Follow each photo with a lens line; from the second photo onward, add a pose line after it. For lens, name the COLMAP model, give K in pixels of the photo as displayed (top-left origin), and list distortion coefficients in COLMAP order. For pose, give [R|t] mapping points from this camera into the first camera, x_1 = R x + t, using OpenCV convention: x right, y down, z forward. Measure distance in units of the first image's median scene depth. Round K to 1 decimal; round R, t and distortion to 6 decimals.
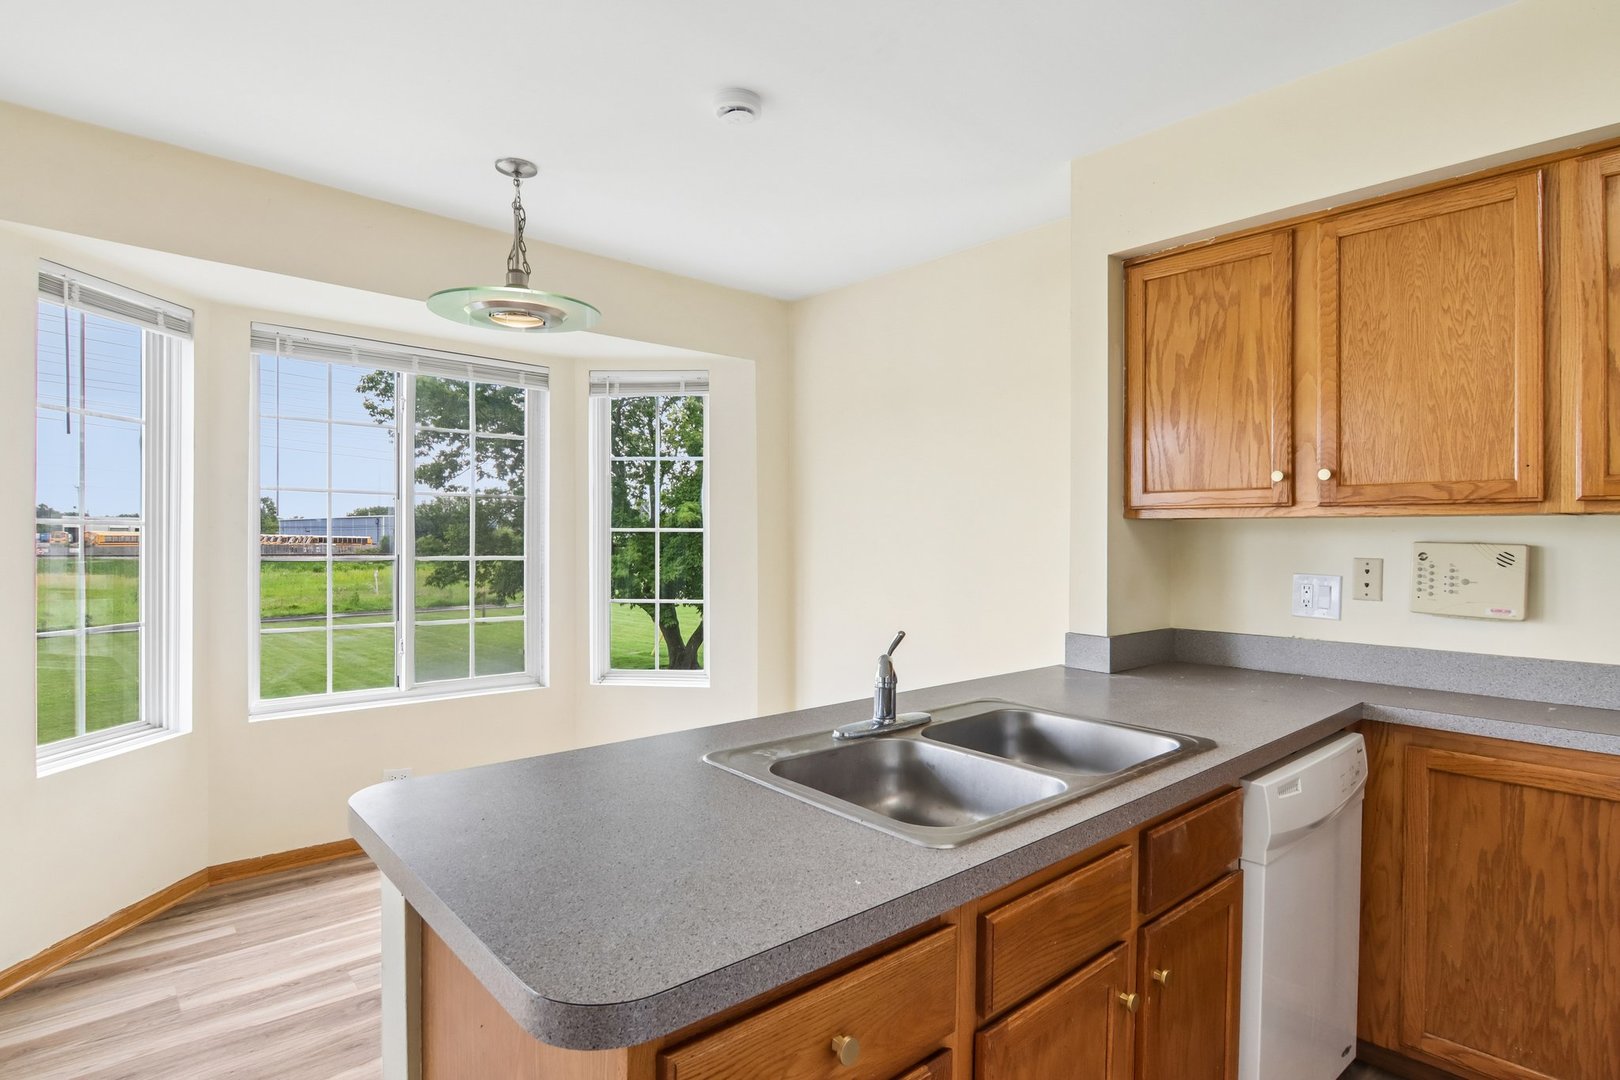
lens RADIAL K [[823.7, 0, 810.0], [0, 823.7, 540.0], [0, 0, 1]] dist [0.004580, -0.023620]
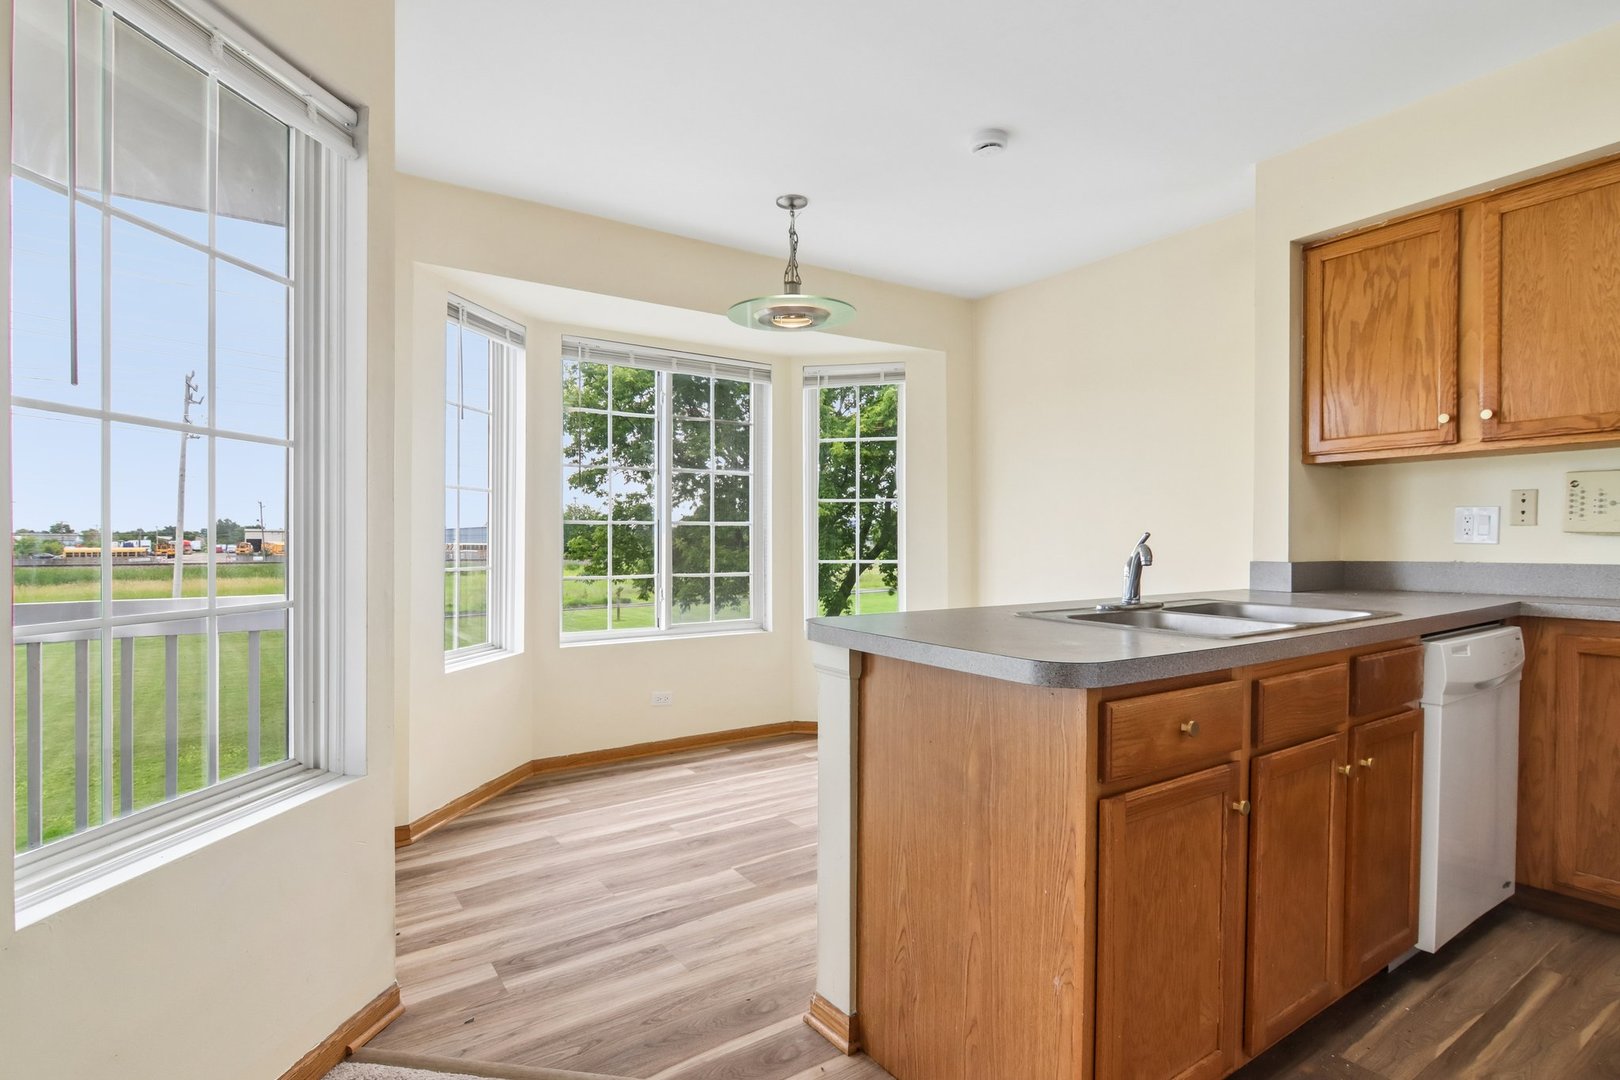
lens RADIAL K [[798.6, 0, 807.3], [0, 798.6, 555.4], [0, 0, 1]] dist [-0.002161, -0.017223]
pose [[0.990688, -0.009579, -0.135814, -0.186675], [0.011869, 0.999800, 0.016065, 0.086388], [0.135633, -0.017527, 0.990604, -0.259436]]
